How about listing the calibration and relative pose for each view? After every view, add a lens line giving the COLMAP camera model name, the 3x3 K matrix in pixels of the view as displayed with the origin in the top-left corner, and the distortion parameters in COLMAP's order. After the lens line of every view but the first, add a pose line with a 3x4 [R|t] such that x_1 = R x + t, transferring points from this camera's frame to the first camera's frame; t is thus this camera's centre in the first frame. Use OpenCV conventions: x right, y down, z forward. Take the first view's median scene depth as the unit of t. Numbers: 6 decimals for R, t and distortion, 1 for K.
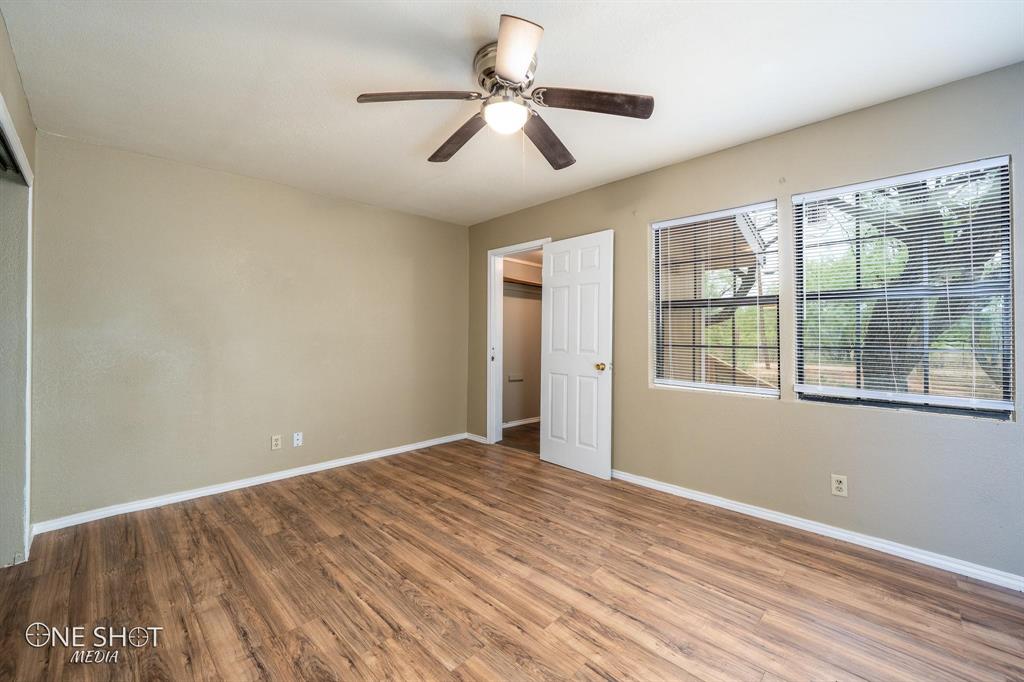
lens RADIAL K [[419.5, 0, 503.3], [0, 419.5, 334.4], [0, 0, 1]] dist [-0.004115, 0.000686]
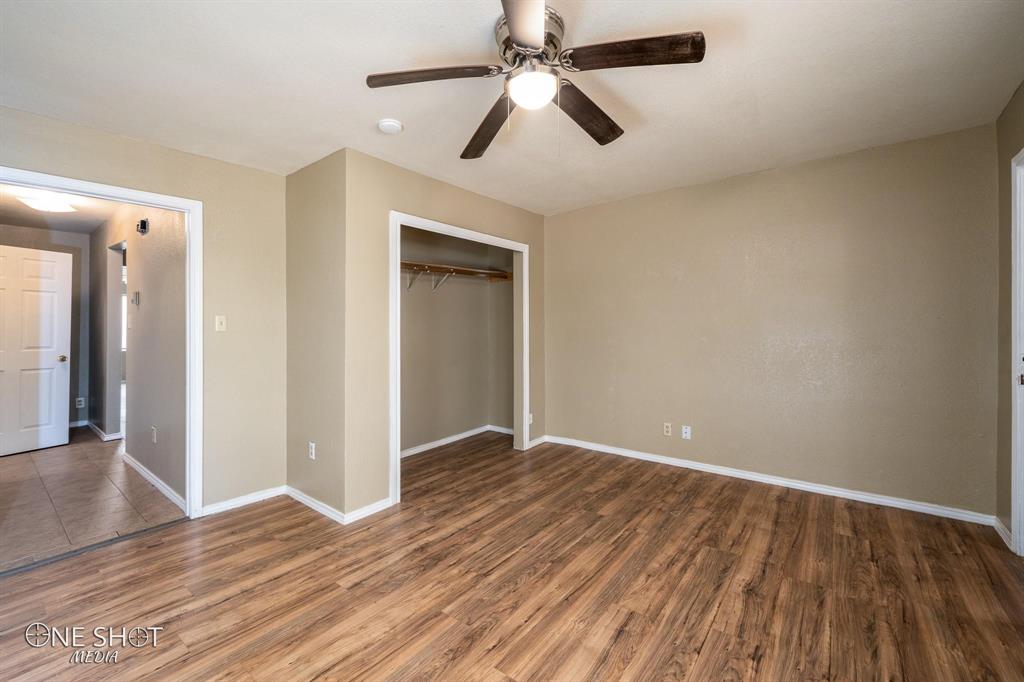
lens RADIAL K [[419.5, 0, 510.6], [0, 419.5, 332.7], [0, 0, 1]] dist [-0.004115, 0.000686]
pose [[0.132987, 0.009976, -0.991068, 0.626009], [0.005672, 0.999925, 0.010826, -0.009837], [0.991102, -0.007061, 0.132920, 0.592773]]
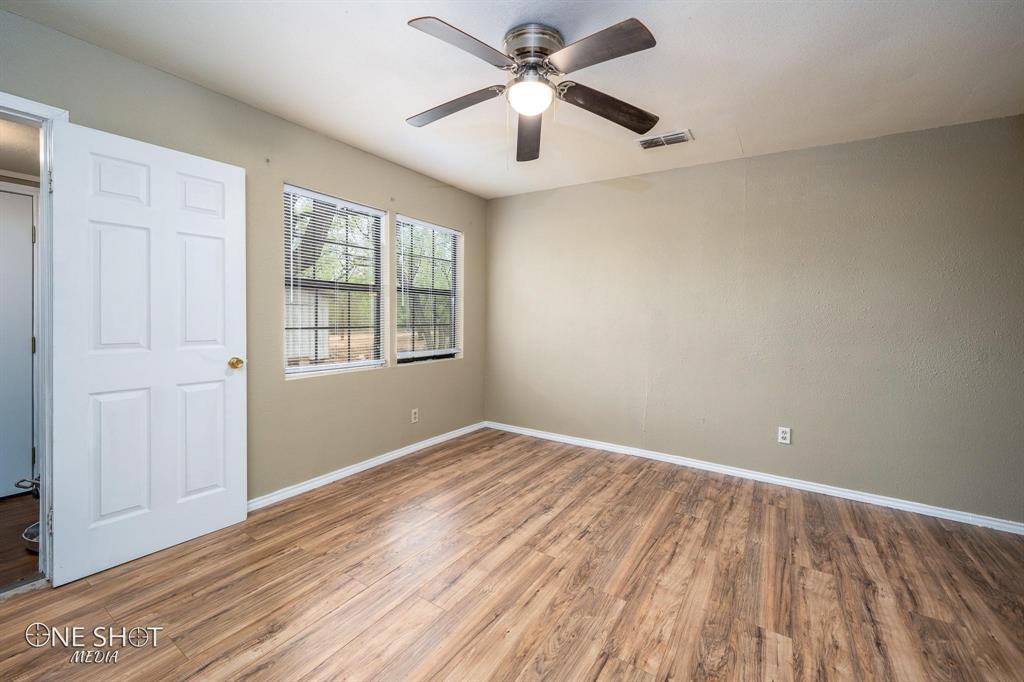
lens RADIAL K [[419.5, 0, 513.1], [0, 419.5, 320.9], [0, 0, 1]] dist [-0.004115, 0.000686]
pose [[-0.225607, -0.011007, 0.974156, -0.683243], [-0.004732, 0.999937, 0.010203, -0.001350], [-0.974207, -0.002307, -0.225644, 0.899688]]
